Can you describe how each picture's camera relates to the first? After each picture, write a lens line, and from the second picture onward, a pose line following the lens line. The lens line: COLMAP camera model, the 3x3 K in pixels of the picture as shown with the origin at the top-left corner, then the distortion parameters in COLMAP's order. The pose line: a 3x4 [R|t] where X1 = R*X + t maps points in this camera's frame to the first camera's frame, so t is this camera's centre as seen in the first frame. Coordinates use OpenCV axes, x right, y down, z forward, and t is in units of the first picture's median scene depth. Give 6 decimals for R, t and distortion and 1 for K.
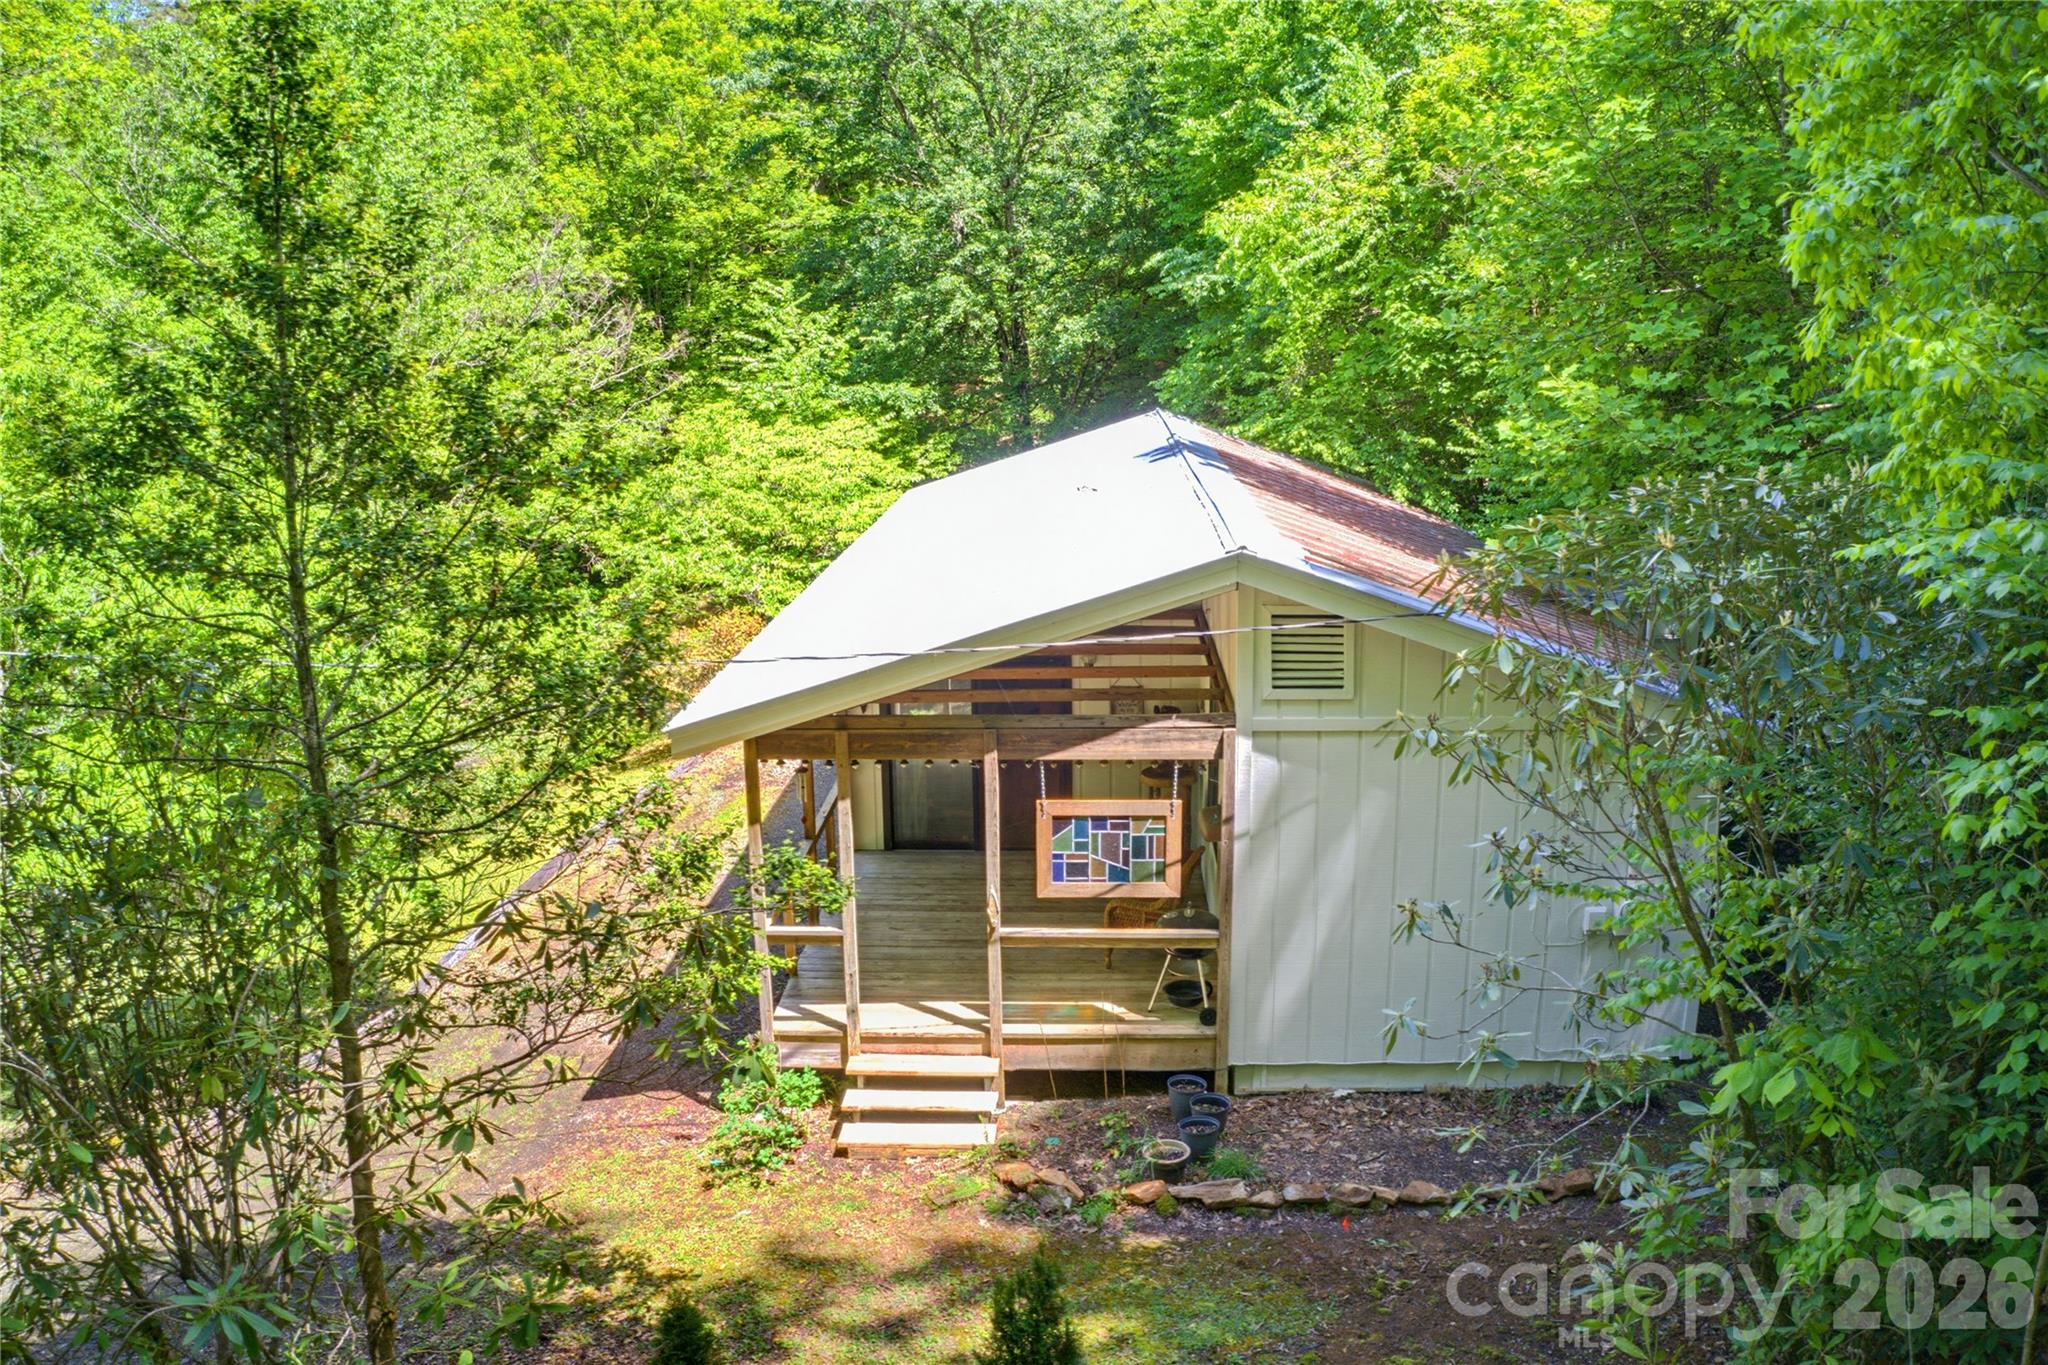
lens RADIAL K [[1653.9, 0, 1033.5], [0, 1653.9, 689.3], [0, 0, 1]] dist [-0.127116, -0.003989]
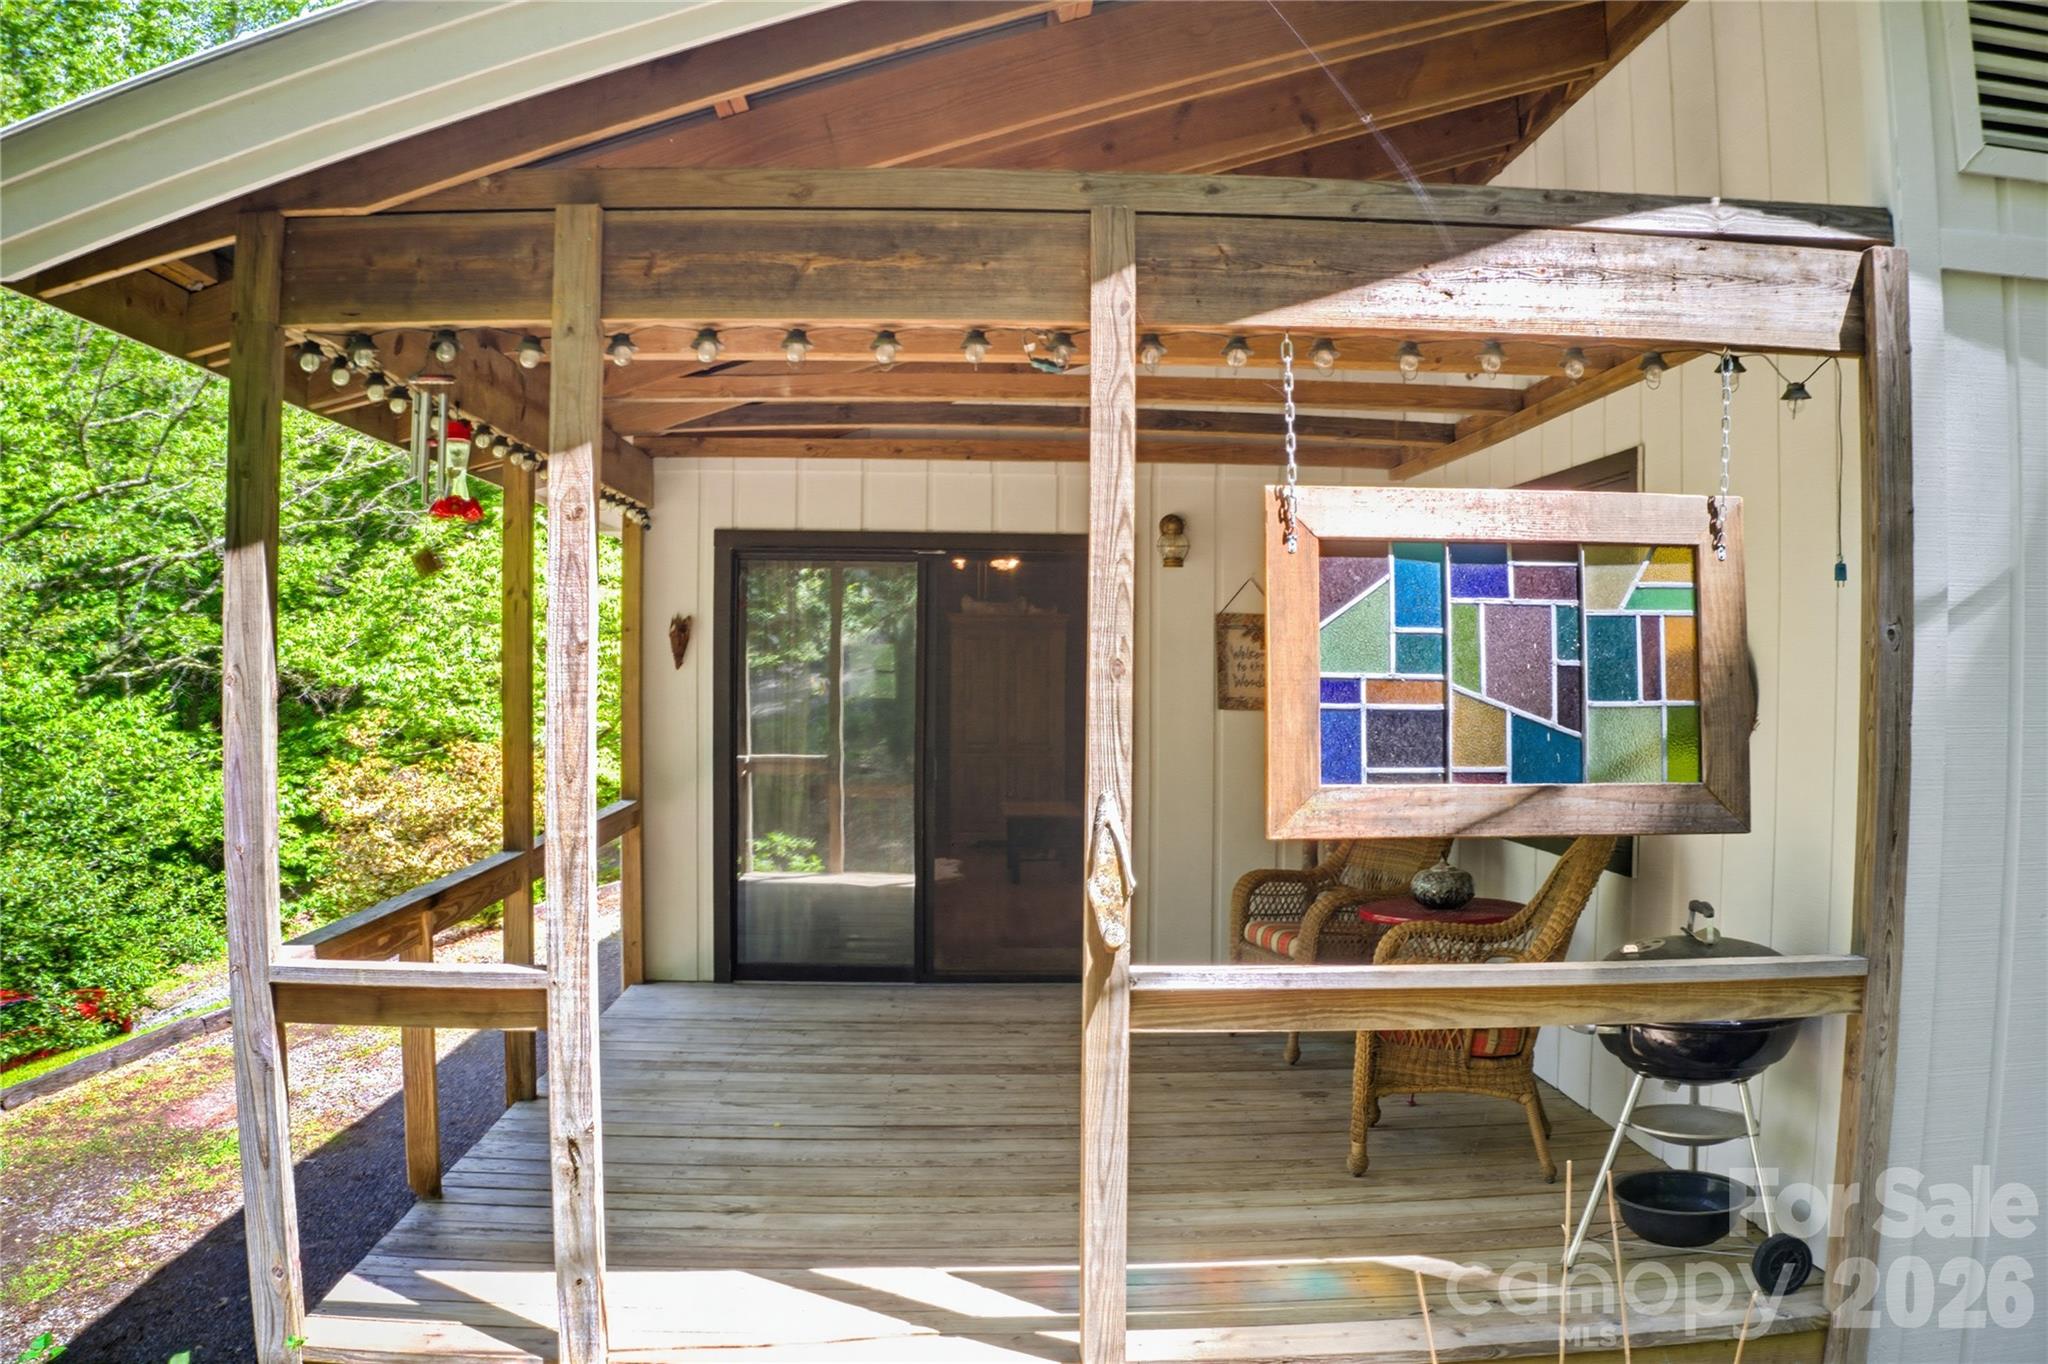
lens RADIAL K [[1780.0, 0, 1024.0], [0, 1780.0, 682.0], [0, 0, 1]] dist [-0.234126, -0.003002]
pose [[0.995662, 0.019635, 0.090949, -0.065334], [0.002280, 0.972040, -0.234806, 0.169865], [-0.093017, 0.233994, 0.967778, 0.715903]]
